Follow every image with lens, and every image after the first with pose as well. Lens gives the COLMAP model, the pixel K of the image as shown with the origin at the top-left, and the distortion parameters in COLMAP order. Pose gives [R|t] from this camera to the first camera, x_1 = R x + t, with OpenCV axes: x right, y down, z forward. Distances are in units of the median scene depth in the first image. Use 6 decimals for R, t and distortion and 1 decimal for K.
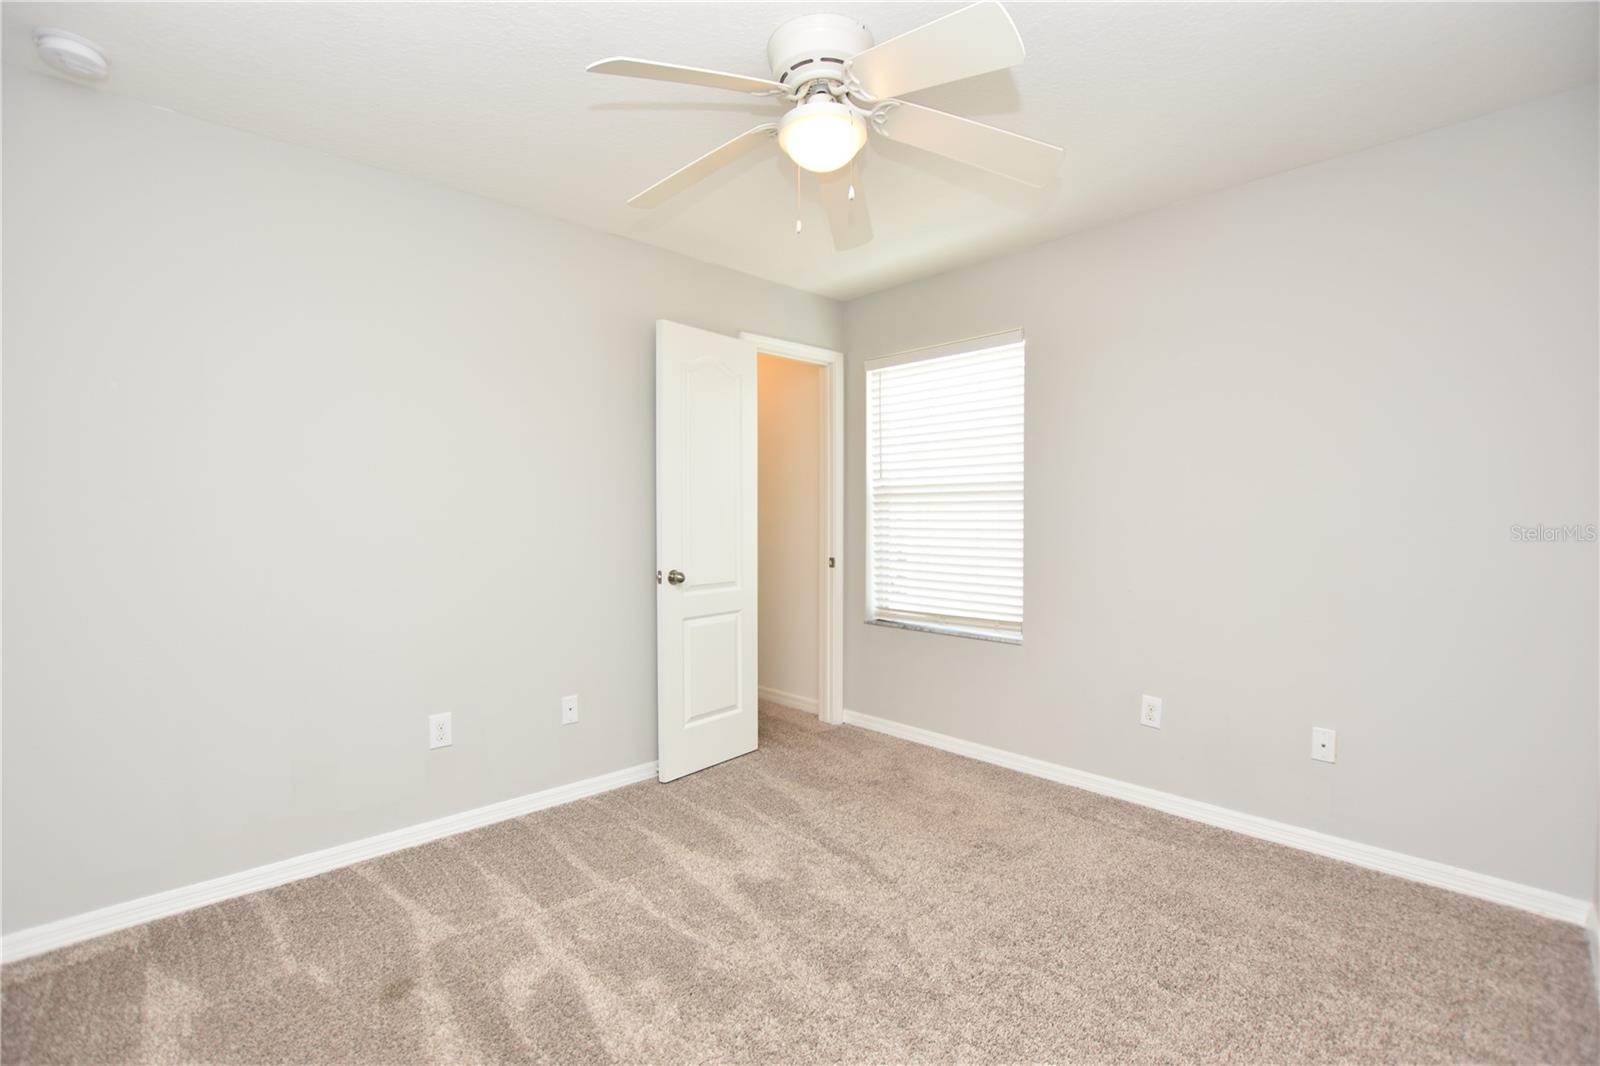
lens RADIAL K [[713.8, 0, 797.0], [0, 713.8, 534.6], [0, 0, 1]] dist [-0.030004, 0.004107]
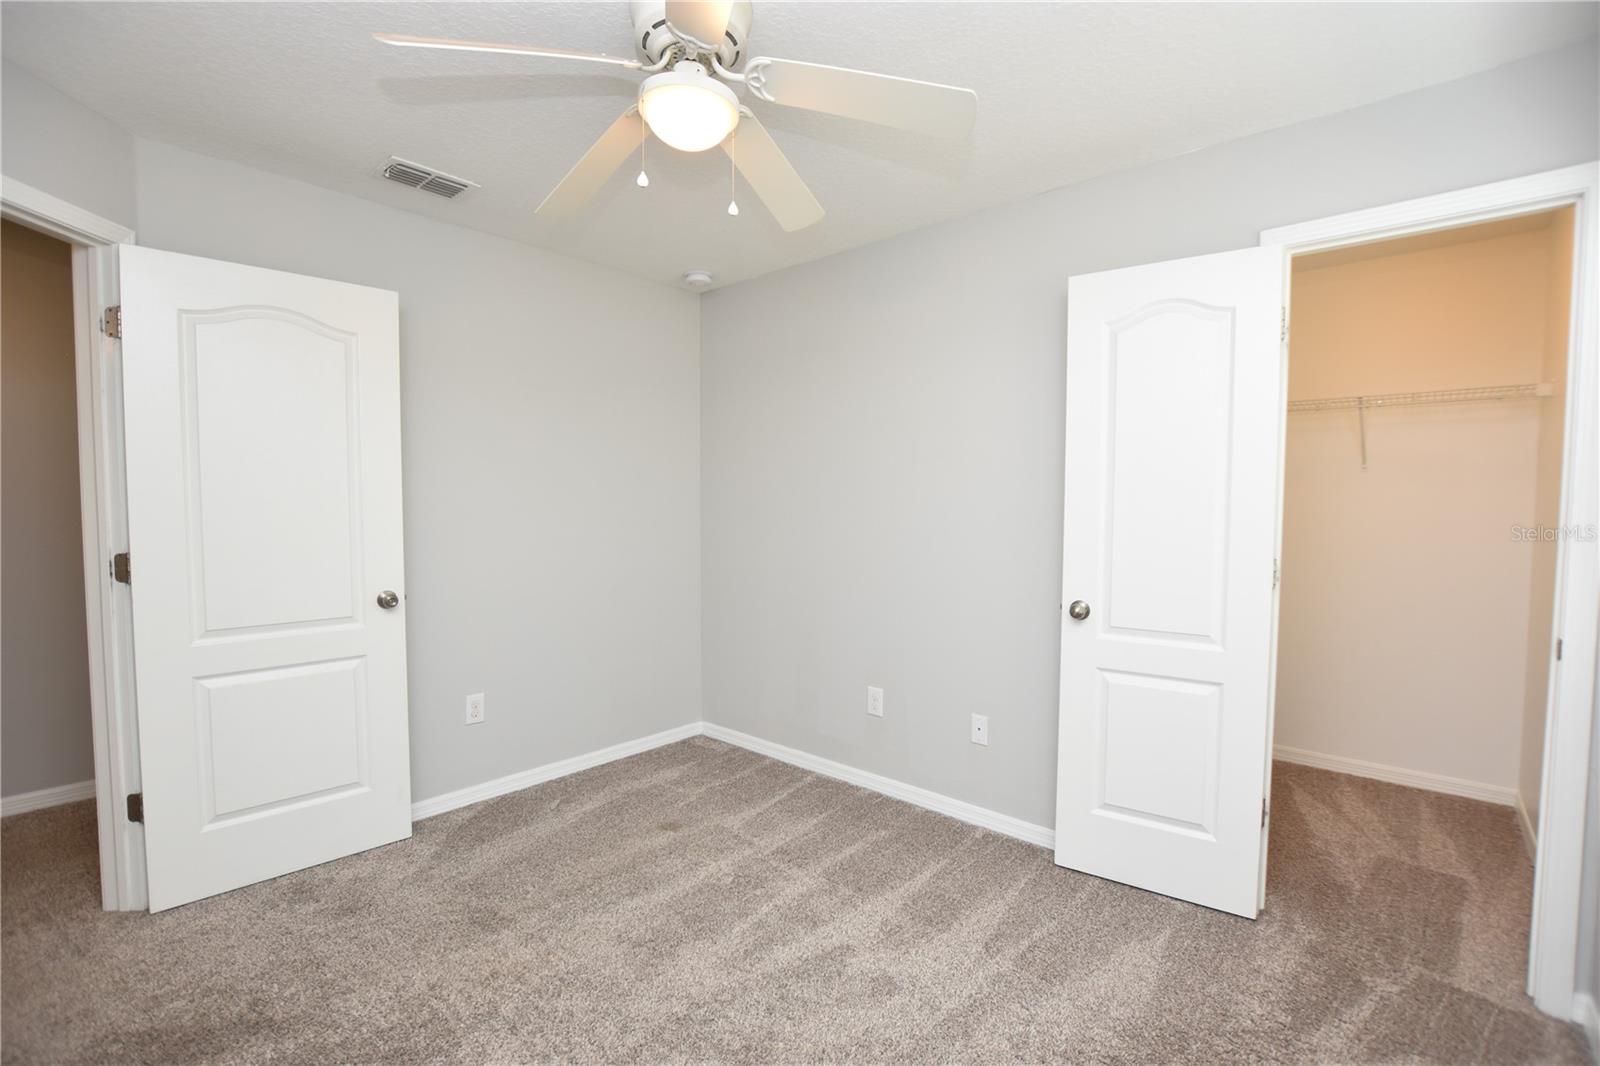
lens RADIAL K [[713.8, 0, 797.0], [0, 713.8, 534.6], [0, 0, 1]] dist [-0.030004, 0.004107]
pose [[0.064877, 0.048991, -0.996690, 0.669704], [-0.022178, 0.998618, 0.047643, -0.060293], [0.997647, 0.019014, 0.065874, 0.769703]]
